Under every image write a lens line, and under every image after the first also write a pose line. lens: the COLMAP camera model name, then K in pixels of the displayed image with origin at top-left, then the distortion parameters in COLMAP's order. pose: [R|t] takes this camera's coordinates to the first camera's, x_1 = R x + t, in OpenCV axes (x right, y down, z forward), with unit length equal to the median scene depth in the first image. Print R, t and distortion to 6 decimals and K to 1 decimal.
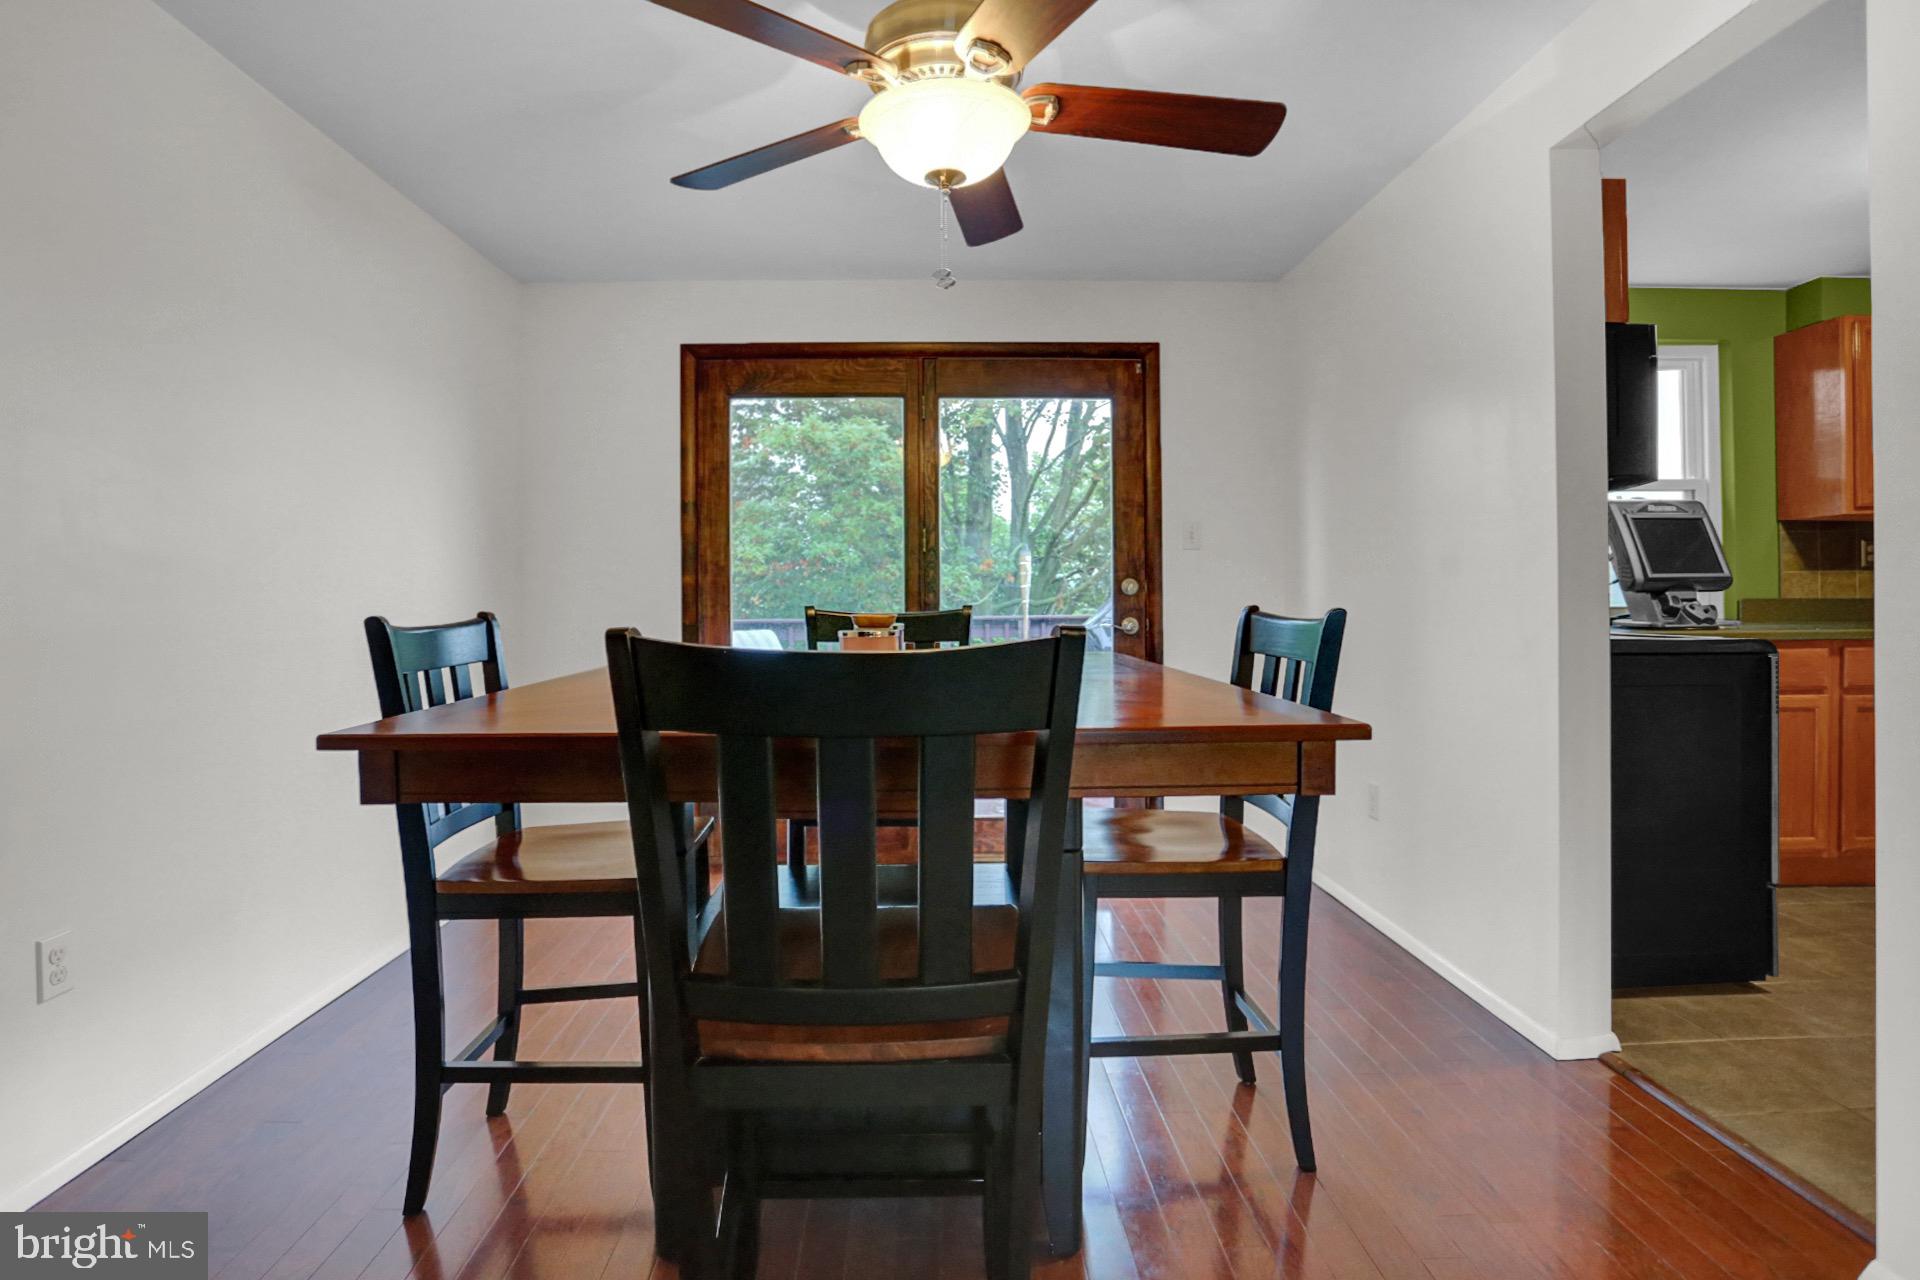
lens RADIAL K [[979.7, 0, 941.8], [0, 979.7, 596.7], [0, 0, 1]] dist [-0.071477, 0.031244]
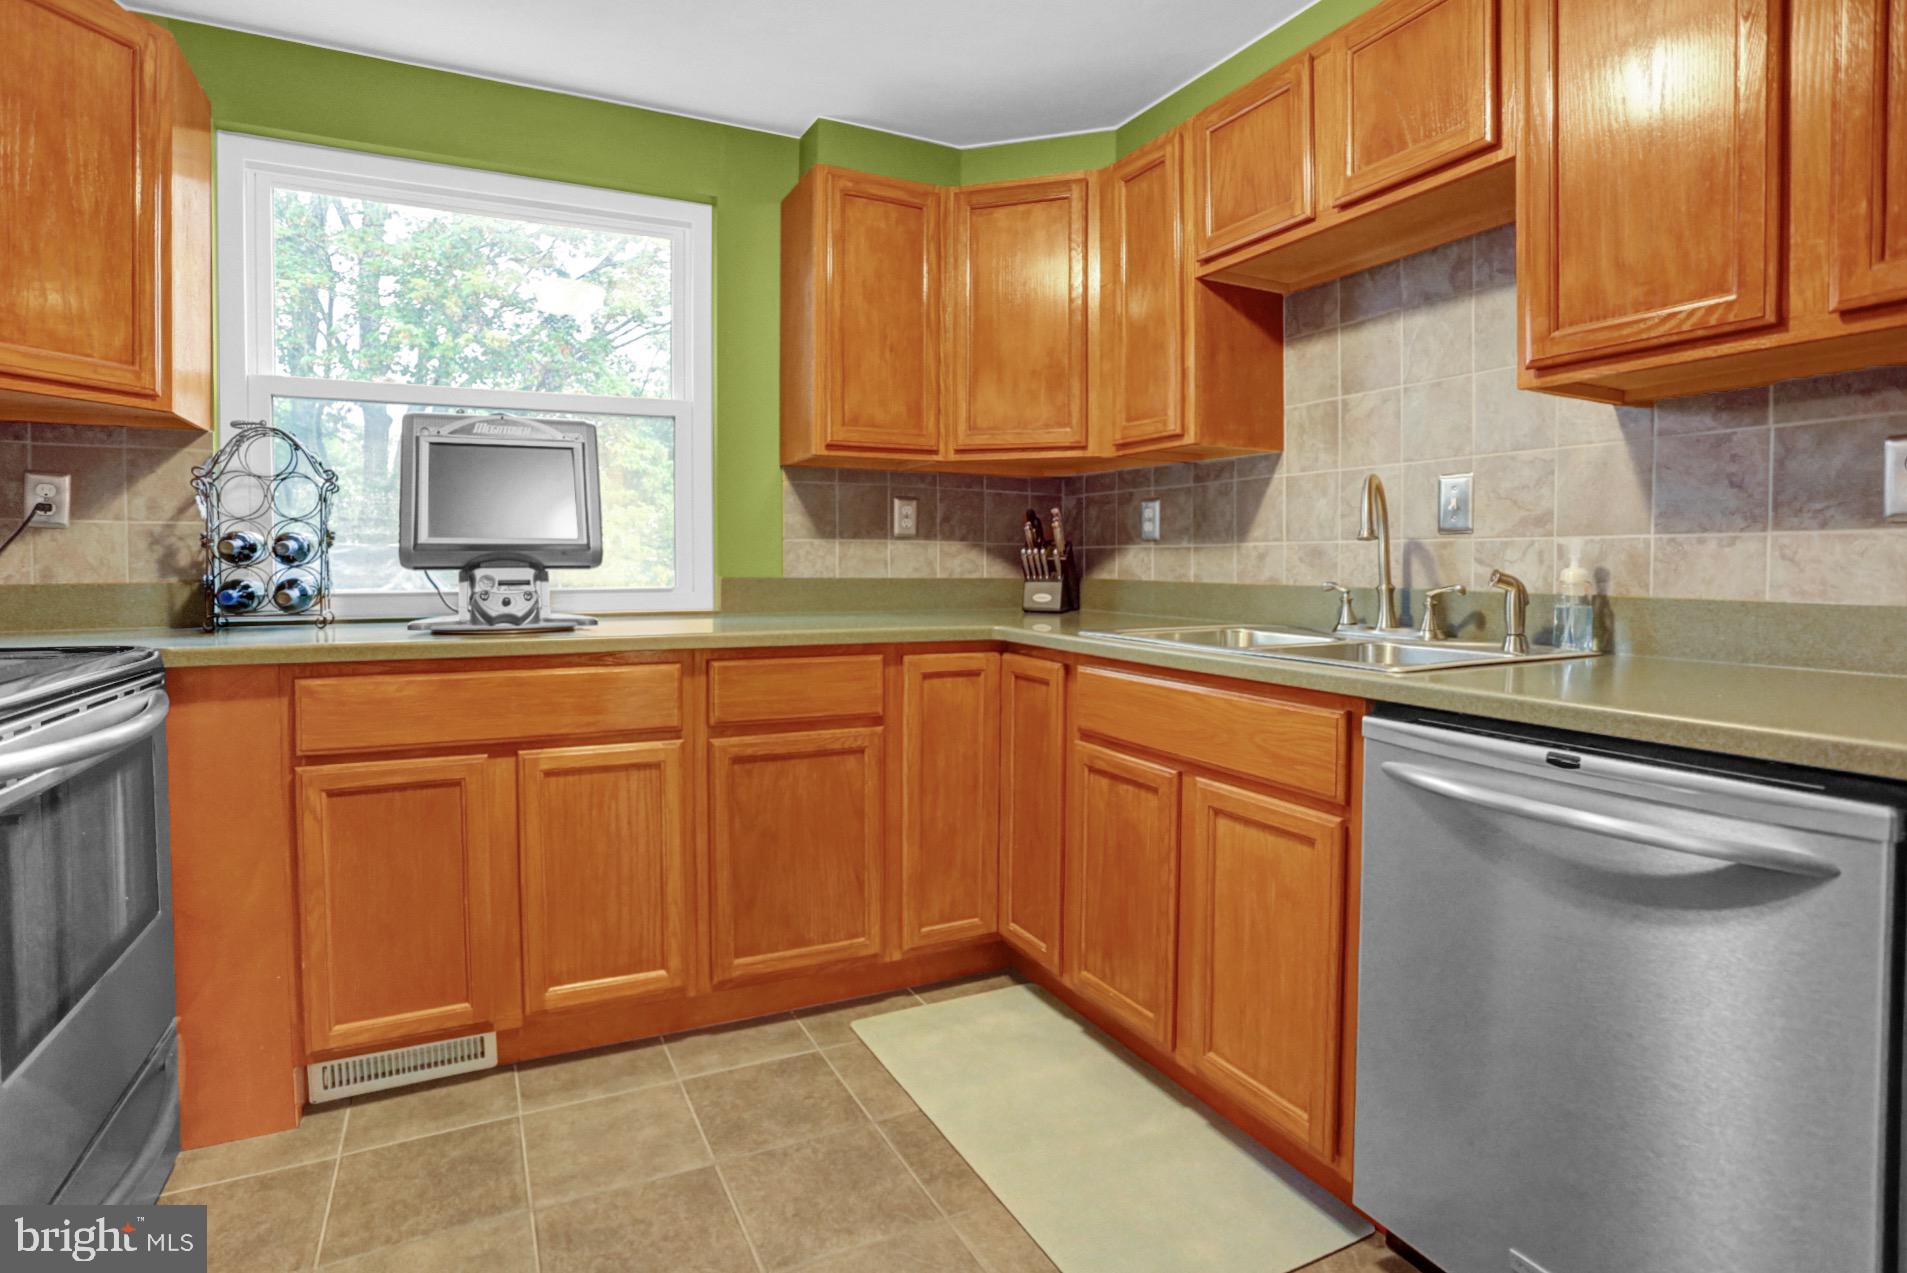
lens RADIAL K [[973.0, 0, 935.4], [0, 973.0, 593.5], [0, 0, 1]] dist [-0.071477, 0.031244]
pose [[0.908548, -0.004203, 0.417760, 0.712640], [-0.007832, 0.999602, 0.027090, -0.007274], [-0.417708, -0.027884, 0.908153, 0.314570]]
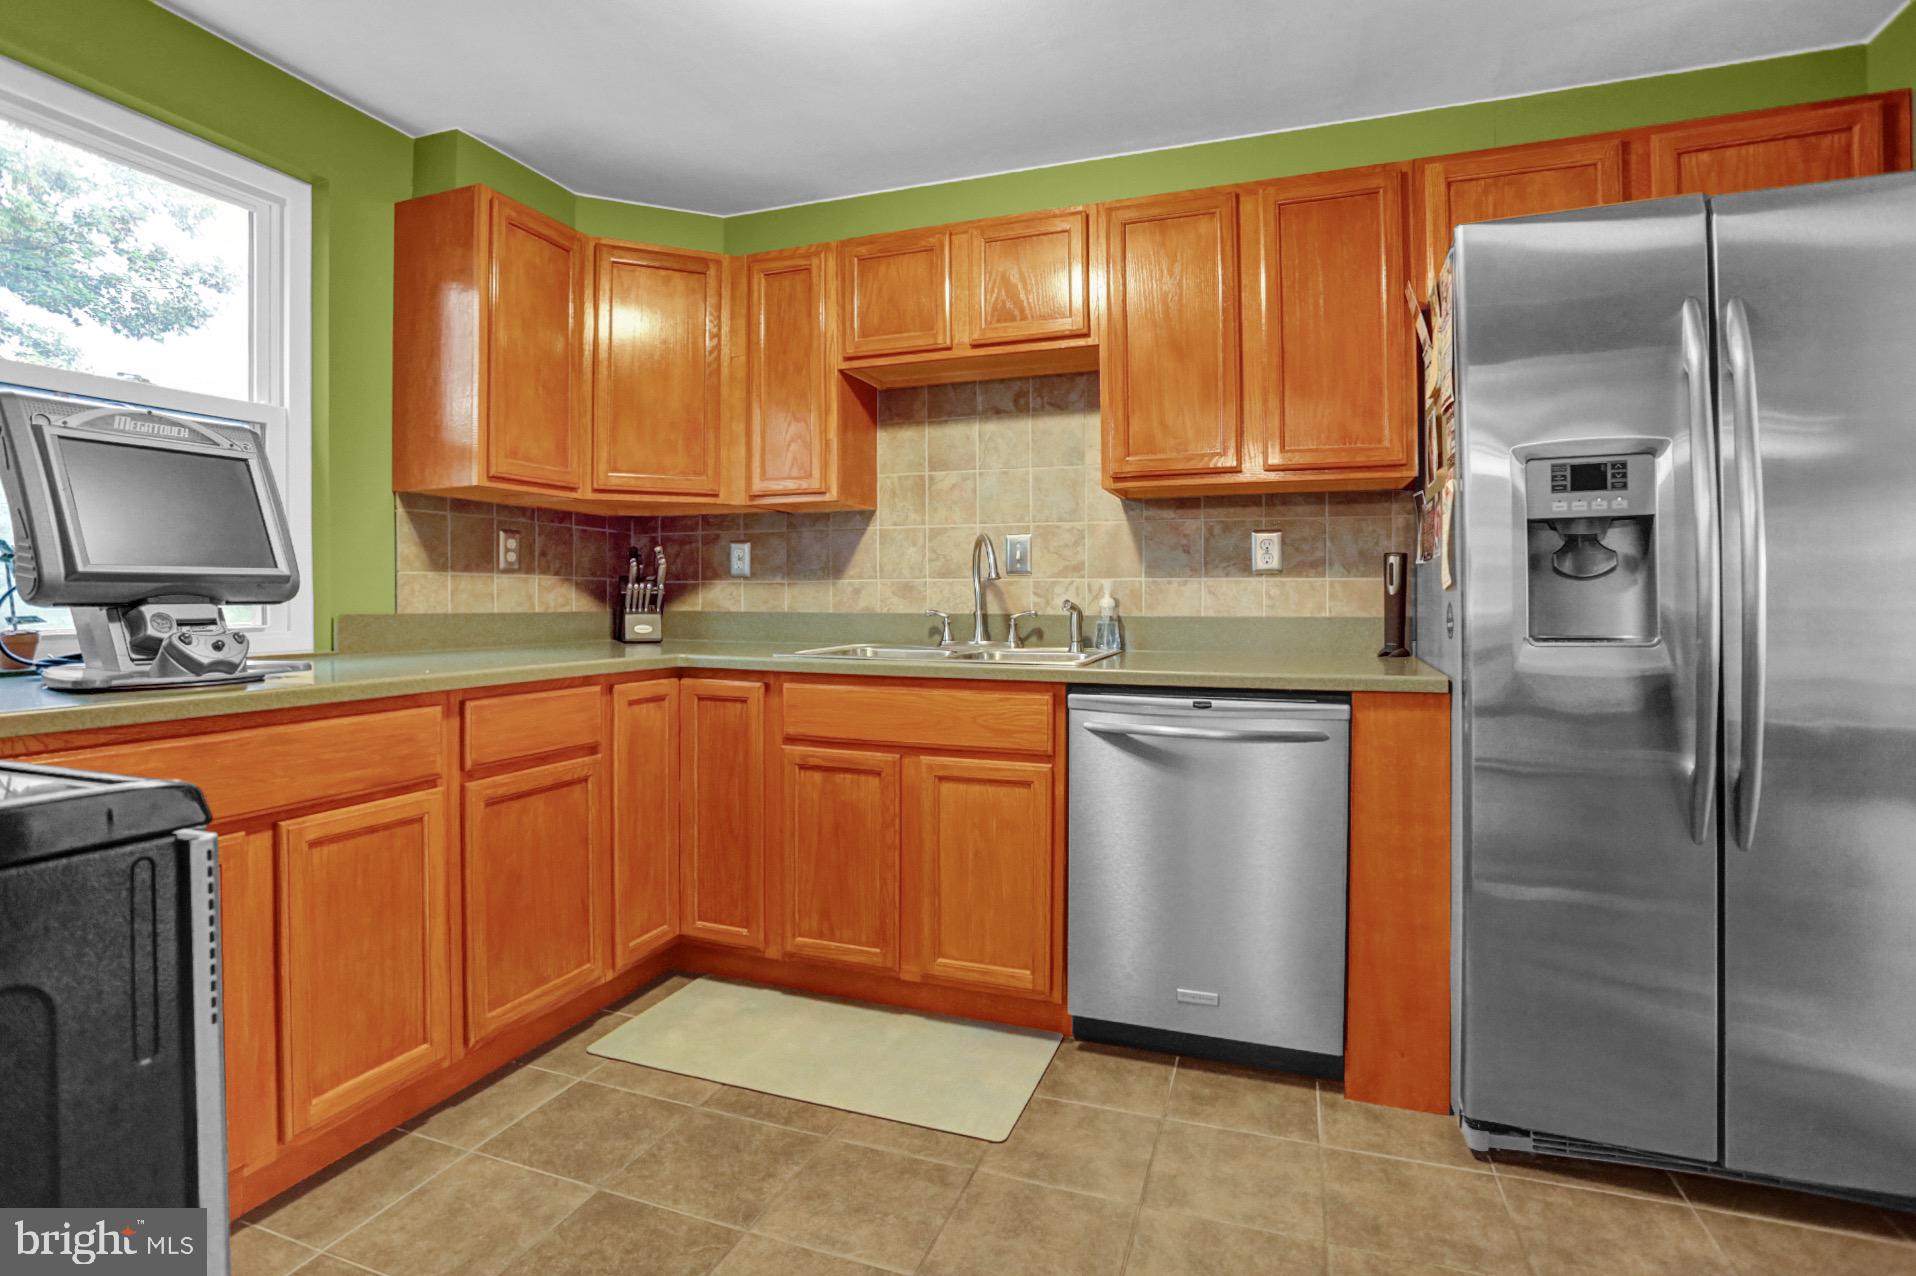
lens RADIAL K [[963.7, 0, 953.6], [0, 963.7, 601.0], [0, 0, 1]] dist [-0.087096, 0.044026]
pose [[0.363873, 0.002698, 0.931445, 0.451894], [-0.000837, 0.999996, -0.002569, -0.005637], [-0.931448, 0.000155, 0.363874, 0.436649]]
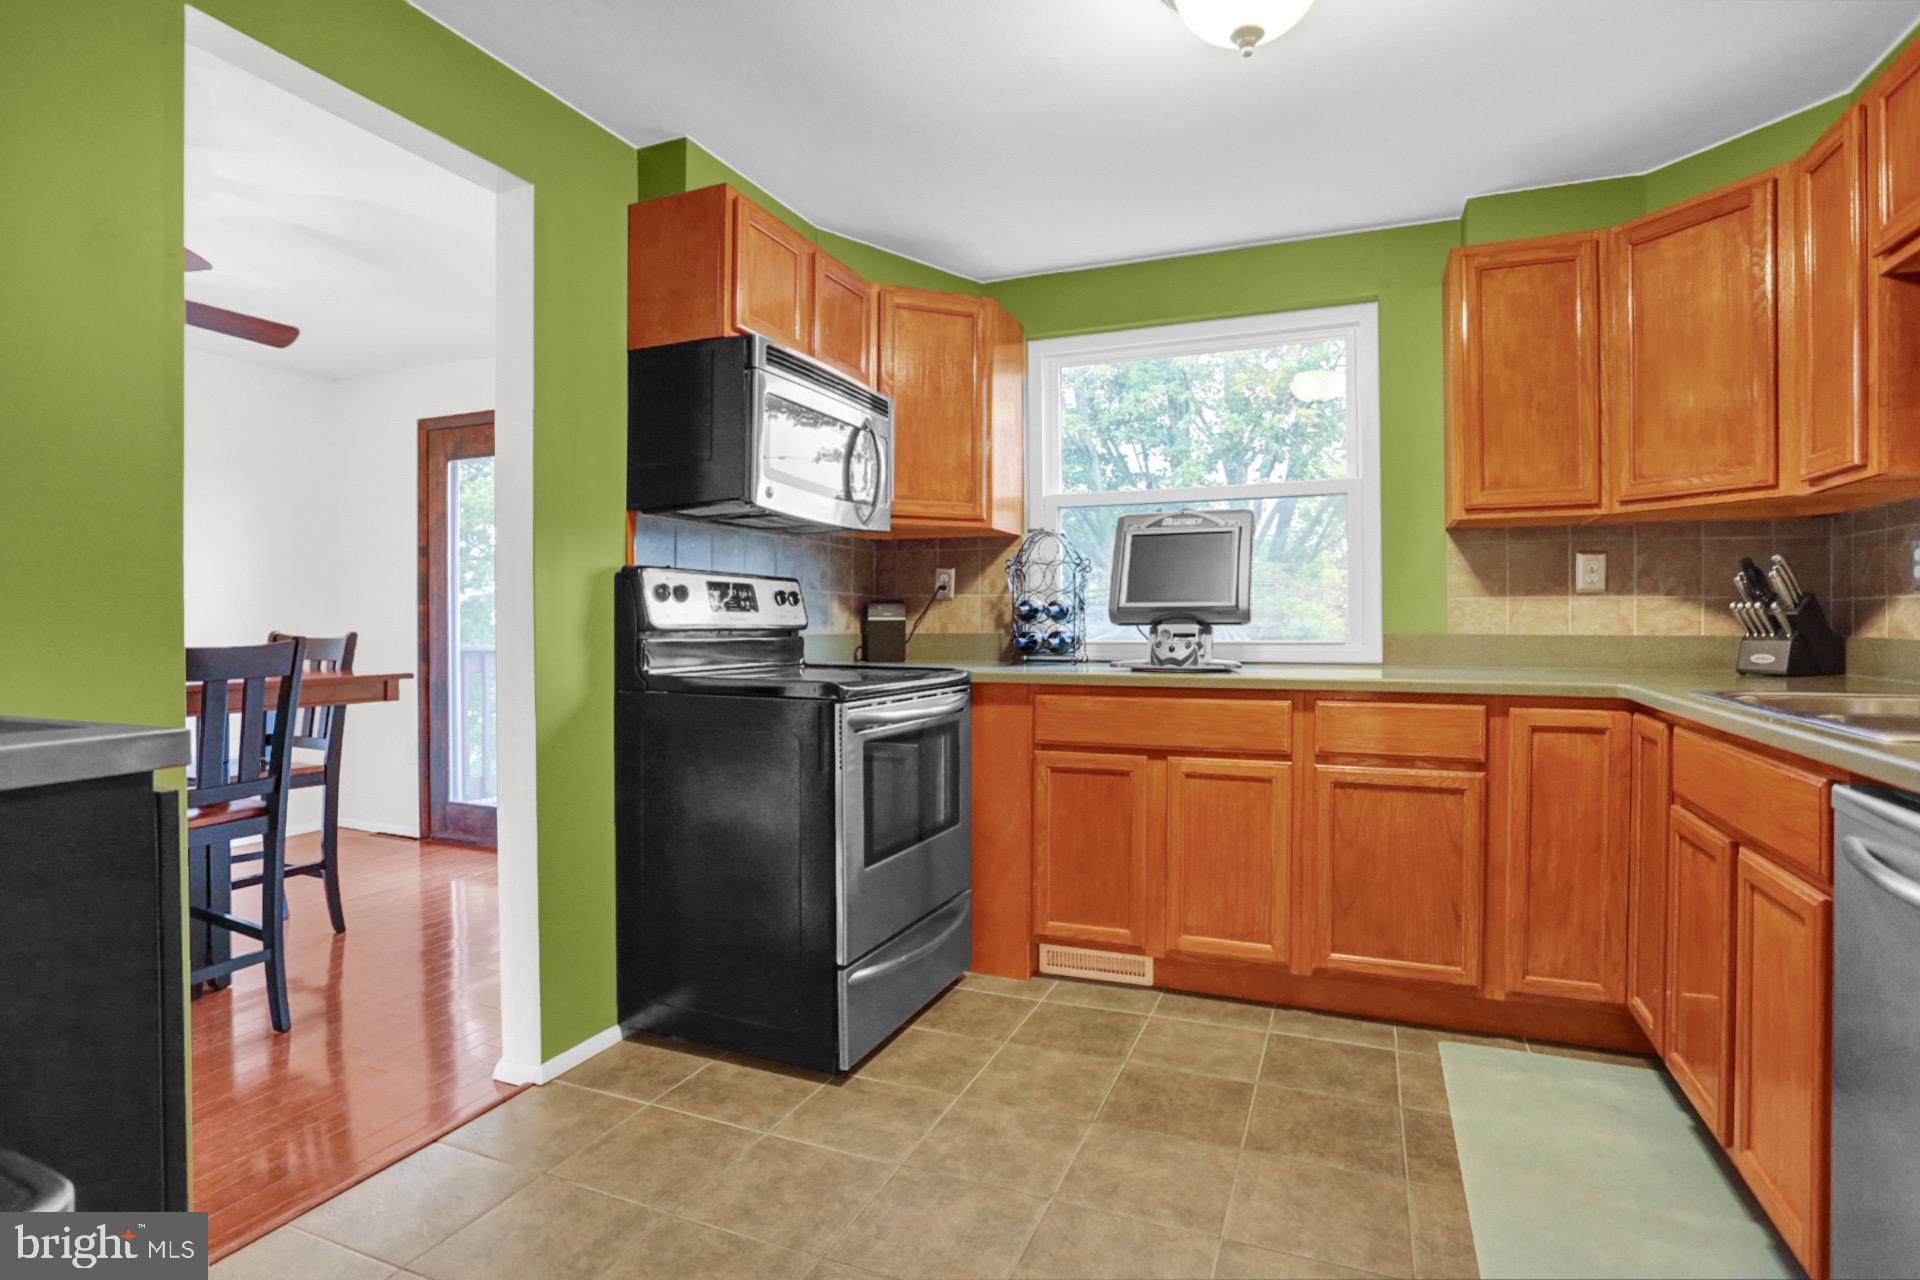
lens RADIAL K [[997.1, 0, 944.5], [0, 997.1, 641.9], [0, 0, 1]] dist [-0.063352, 0.031478]
pose [[0.909260, 0.013312, -0.416016, 0.875117], [-0.004058, 0.999724, 0.023122, -0.008348], [0.416209, -0.019335, 0.909063, 0.140131]]
